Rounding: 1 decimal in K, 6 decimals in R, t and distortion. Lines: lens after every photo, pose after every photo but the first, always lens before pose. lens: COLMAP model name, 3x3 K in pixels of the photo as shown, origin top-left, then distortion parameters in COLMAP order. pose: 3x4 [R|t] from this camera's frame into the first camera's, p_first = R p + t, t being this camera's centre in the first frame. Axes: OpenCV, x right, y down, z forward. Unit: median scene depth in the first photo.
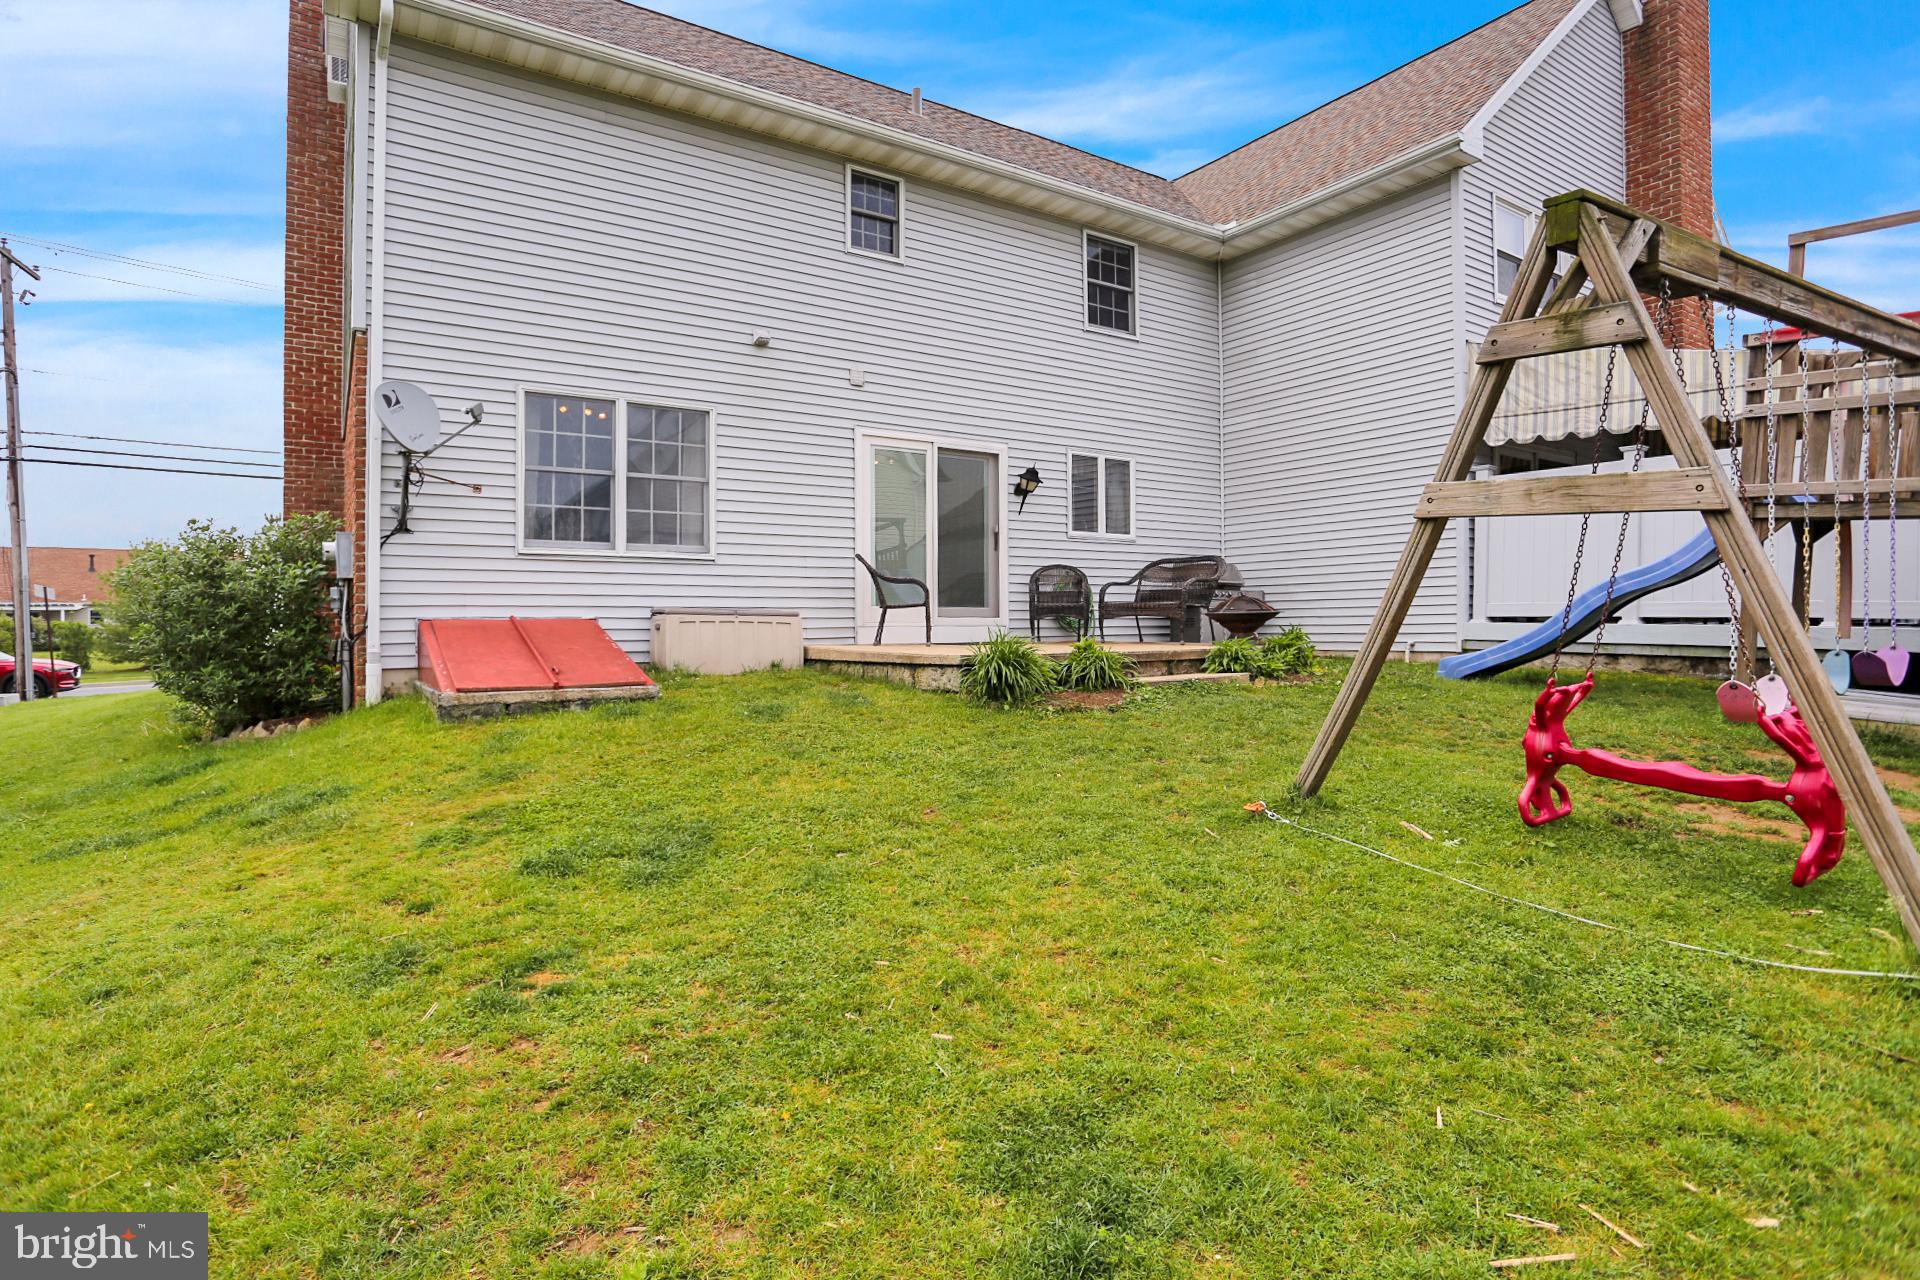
lens RADIAL K [[964.7, 0, 980.9], [0, 964.7, 626.5], [0, 0, 1]] dist [-0.060032, 0.020439]
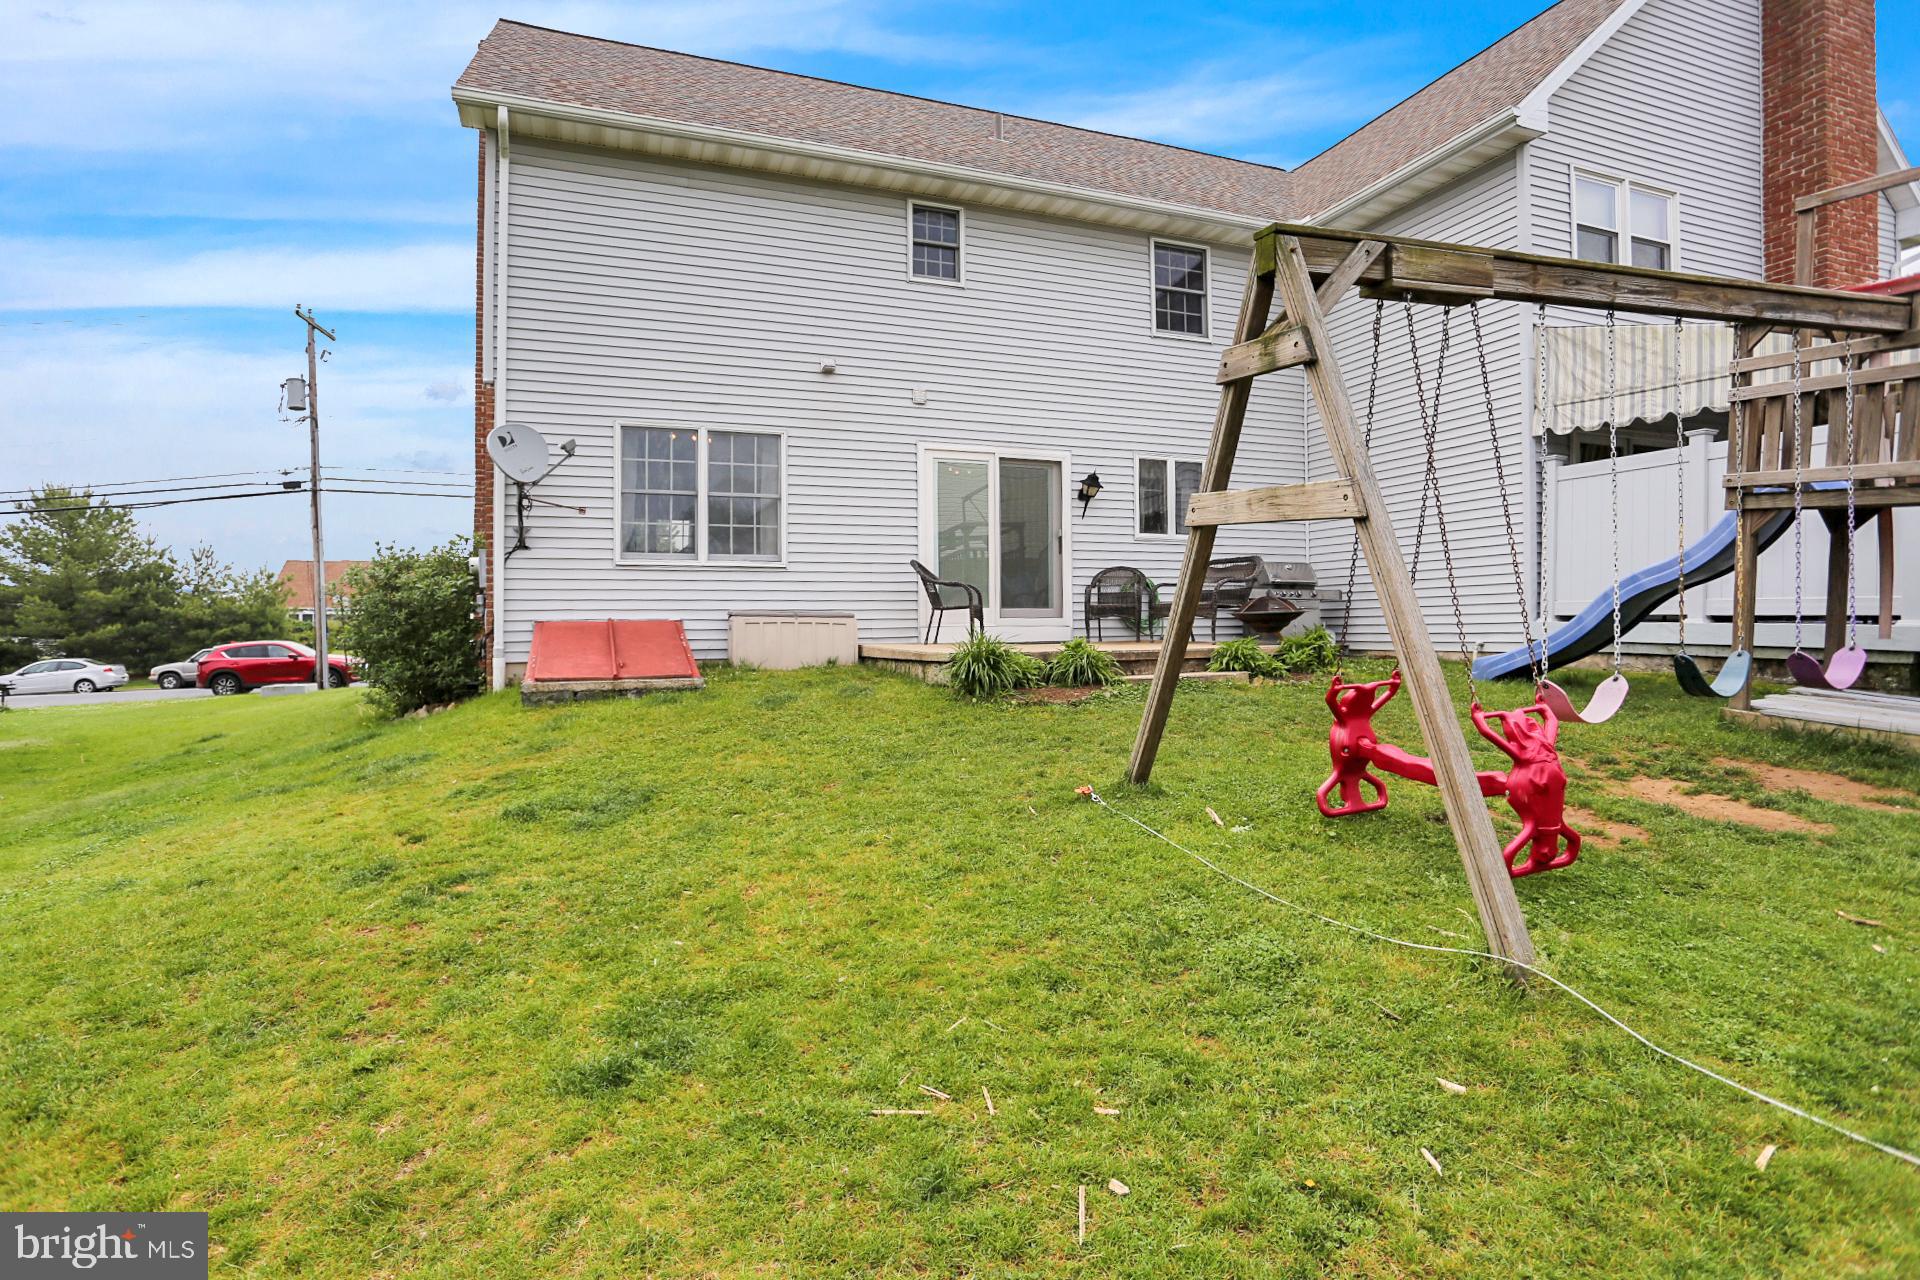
lens RADIAL K [[964.7, 0, 961.6], [0, 964.7, 627.0], [0, 0, 1]] dist [-0.060032, 0.020439]
pose [[0.975314, -0.001368, -0.220817, 0.183742], [0.001458, 0.999999, 0.000245, 0.000067], [0.220816, -0.000560, 0.975315, -0.053195]]
